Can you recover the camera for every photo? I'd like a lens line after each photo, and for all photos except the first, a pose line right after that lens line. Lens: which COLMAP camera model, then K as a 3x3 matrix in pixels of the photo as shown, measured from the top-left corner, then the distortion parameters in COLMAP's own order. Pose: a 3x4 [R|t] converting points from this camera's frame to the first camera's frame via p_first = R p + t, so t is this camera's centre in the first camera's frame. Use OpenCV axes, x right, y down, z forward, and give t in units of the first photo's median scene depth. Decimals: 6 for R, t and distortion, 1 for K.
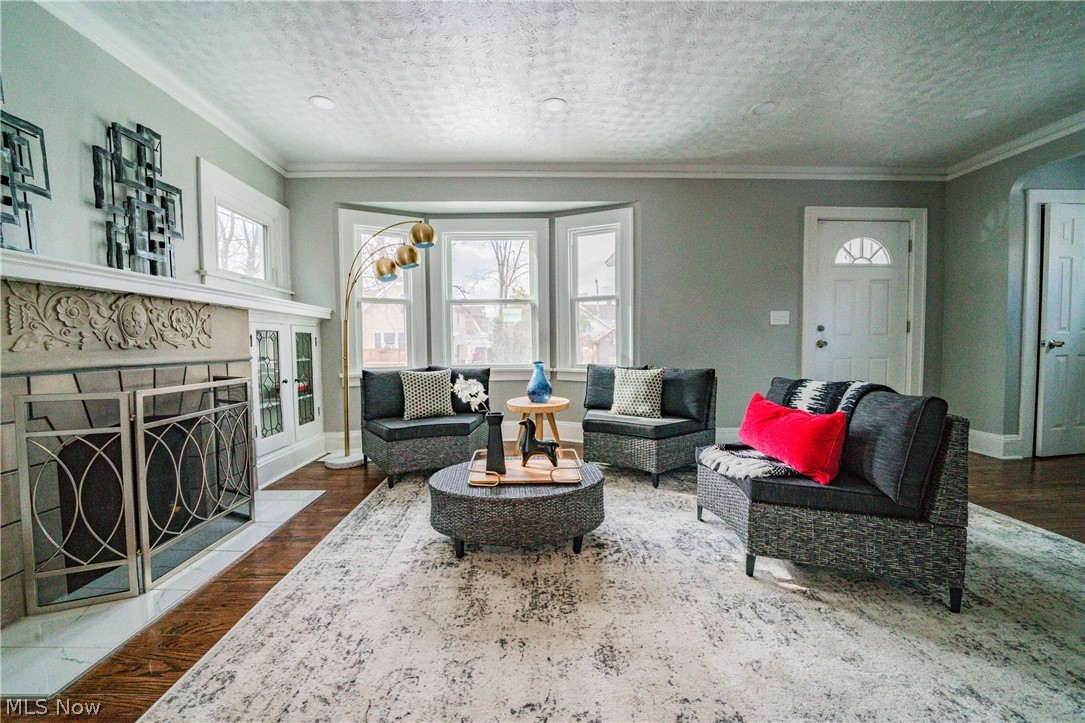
lens RADIAL K [[381.2, 0, 534.0], [0, 381.2, 360.1], [0, 0, 1]] dist [-0.001381, -0.000065]
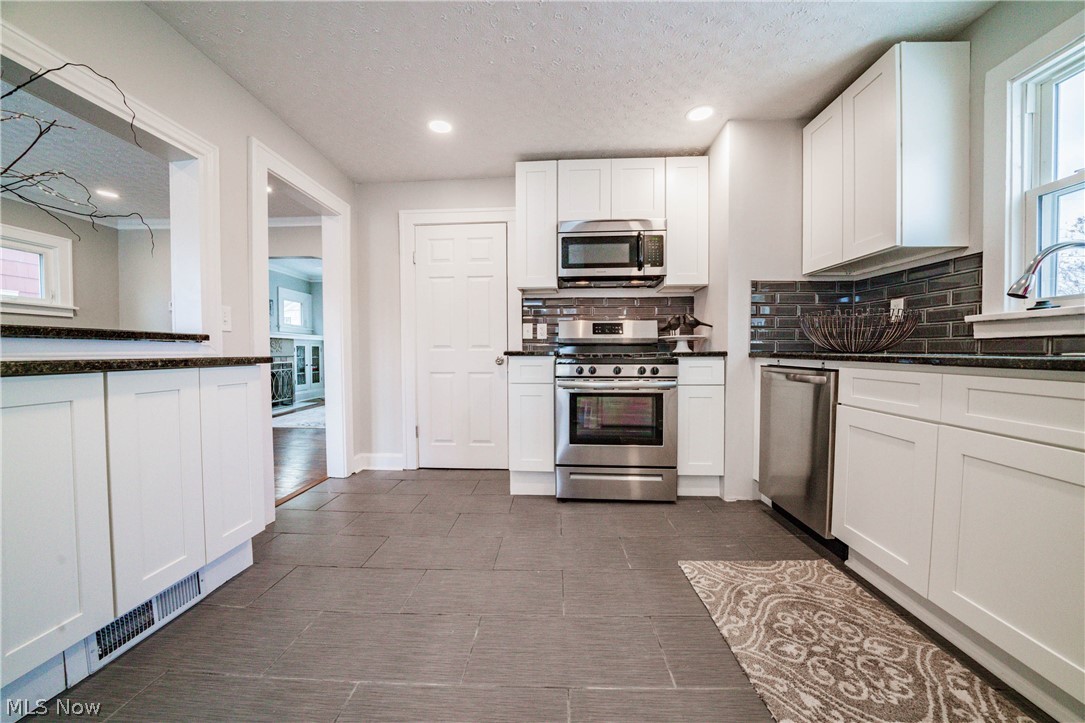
lens RADIAL K [[381.2, 0, 545.9], [0, 381.2, 358.0], [0, 0, 1]] dist [-0.001381, -0.000065]
pose [[0.997278, 0.004032, -0.073617, 1.165365], [-0.005889, 0.999669, -0.025030, 0.062530], [0.073492, 0.025396, 0.996972, -1.474503]]
